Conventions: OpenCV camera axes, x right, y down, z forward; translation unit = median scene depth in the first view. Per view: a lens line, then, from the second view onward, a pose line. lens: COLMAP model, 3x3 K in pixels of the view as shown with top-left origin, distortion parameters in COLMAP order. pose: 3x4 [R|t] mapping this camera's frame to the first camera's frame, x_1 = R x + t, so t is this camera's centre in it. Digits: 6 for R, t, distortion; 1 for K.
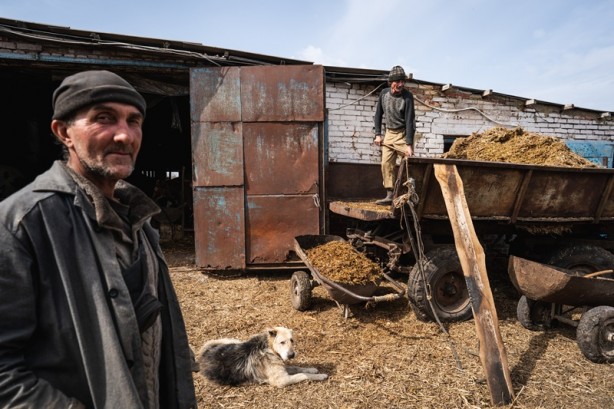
lens RADIAL K [[413.9, 0, 307.0], [0, 413.9, 204.5], [0, 0, 1]] dist [-0.039729, 0.061881]
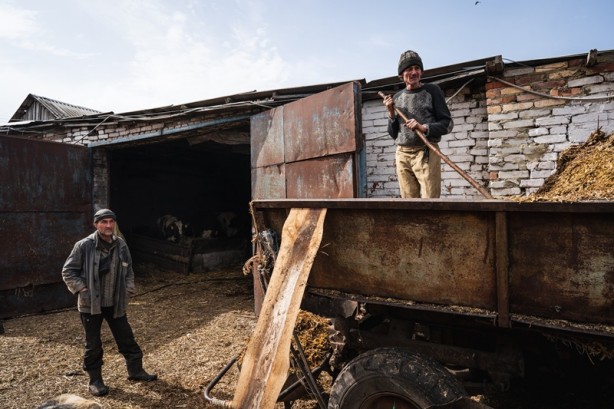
lens RADIAL K [[413.9, 0, 307.0], [0, 413.9, 204.5], [0, 0, 1]] dist [-0.039729, 0.061881]
pose [[0.698176, -0.037710, -0.714932, 0.533527], [-0.022631, 0.996950, -0.074686, -0.040564], [0.715568, 0.068324, 0.695193, 0.401094]]
